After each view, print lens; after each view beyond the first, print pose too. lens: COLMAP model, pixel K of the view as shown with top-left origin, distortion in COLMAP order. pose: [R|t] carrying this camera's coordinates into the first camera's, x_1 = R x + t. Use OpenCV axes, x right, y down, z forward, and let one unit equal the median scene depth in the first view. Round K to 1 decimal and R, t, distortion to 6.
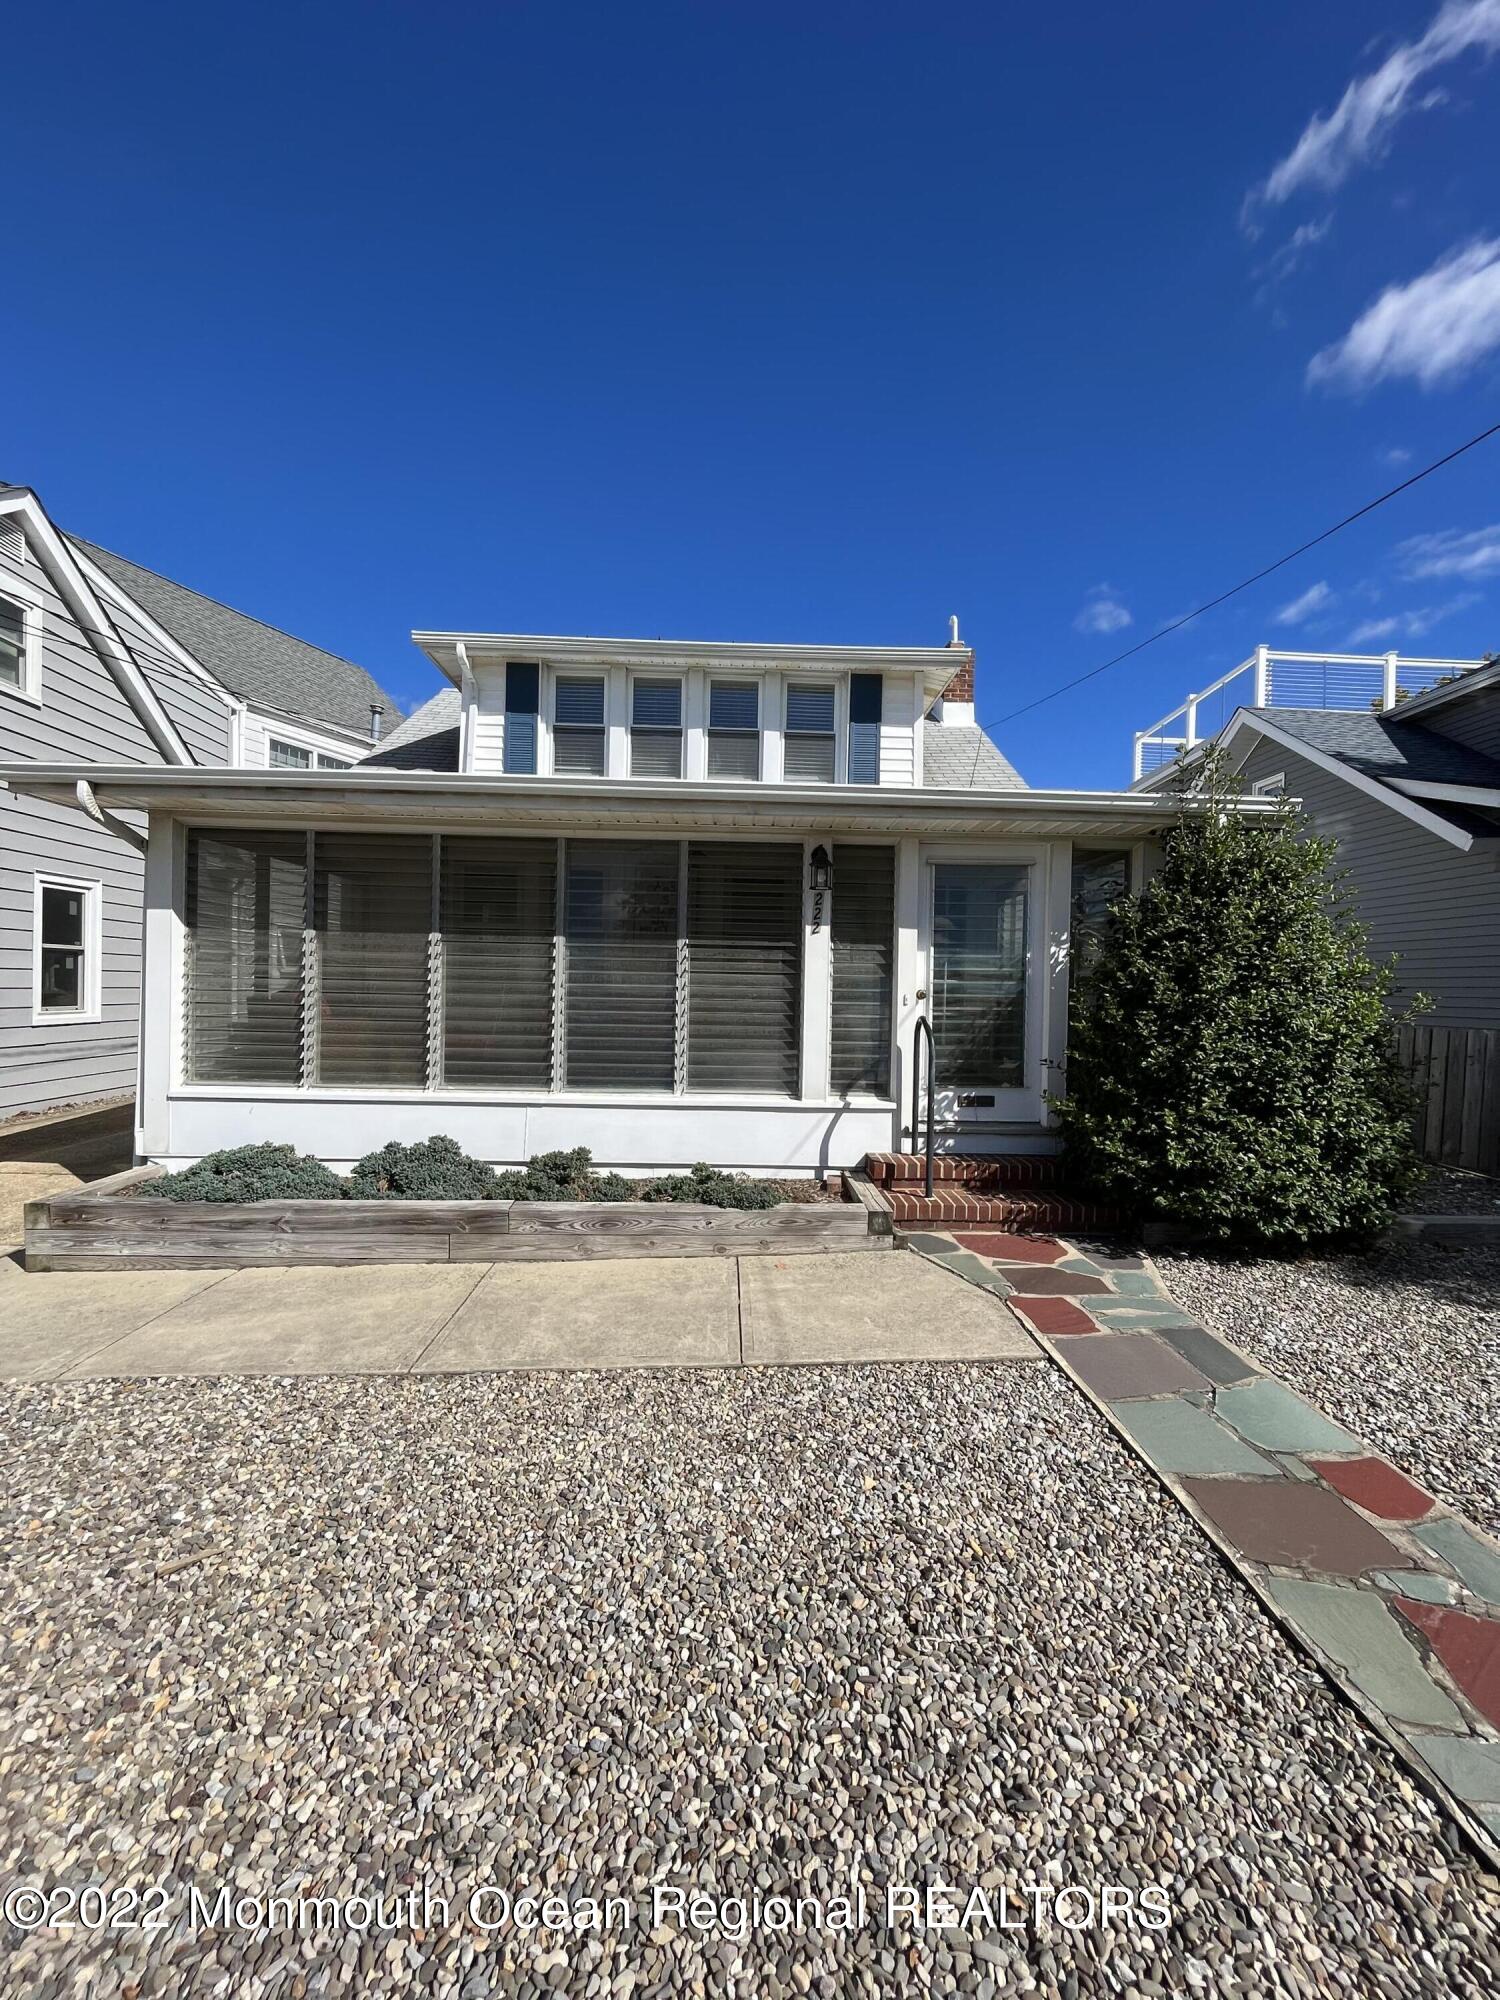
lens RADIAL K [[812.3, 0, 750.0], [0, 812.3, 1000.0], [0, 0, 1]] dist [0.002818, 0.000442]
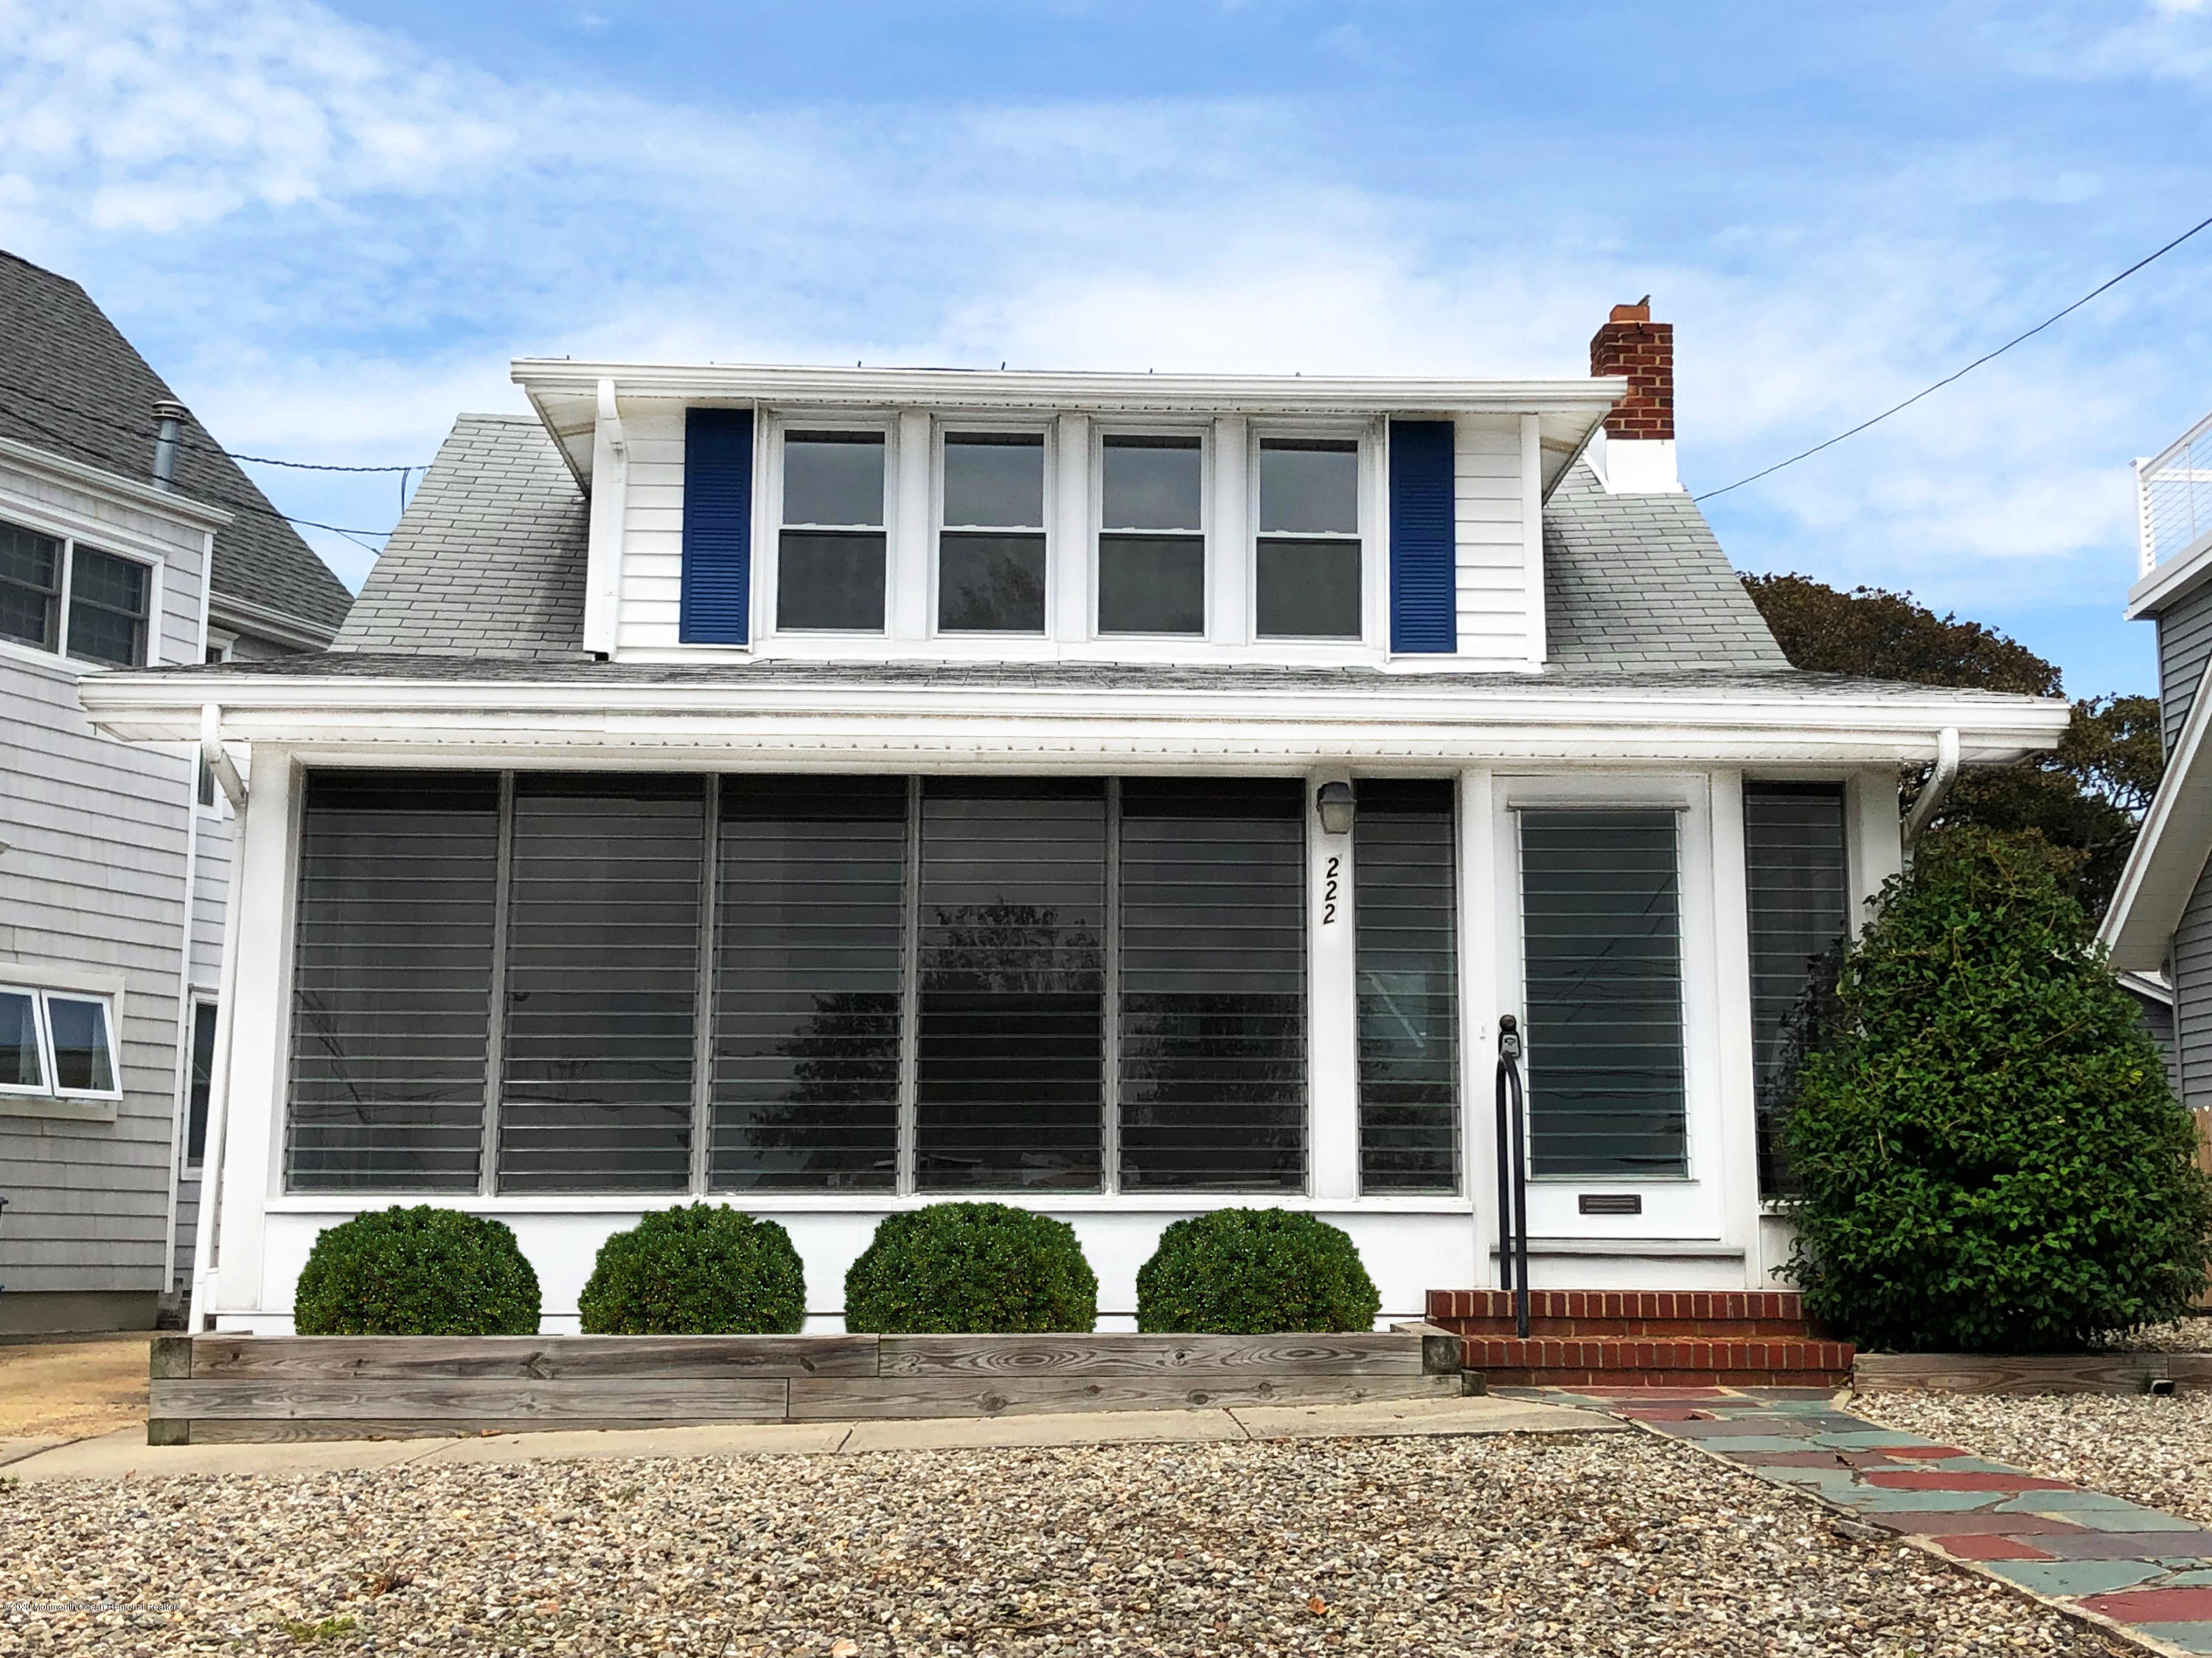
lens RADIAL K [[2457.5, 0, 1106.0], [0, 2457.5, 829.0], [0, 0, 1]] dist [0.234900, 0.002848]
pose [[0.999859, -0.012664, -0.010993, -0.069709], [0.010904, 0.988998, -0.147527, 0.123265], [0.012740, 0.147386, 0.988997, -0.886021]]
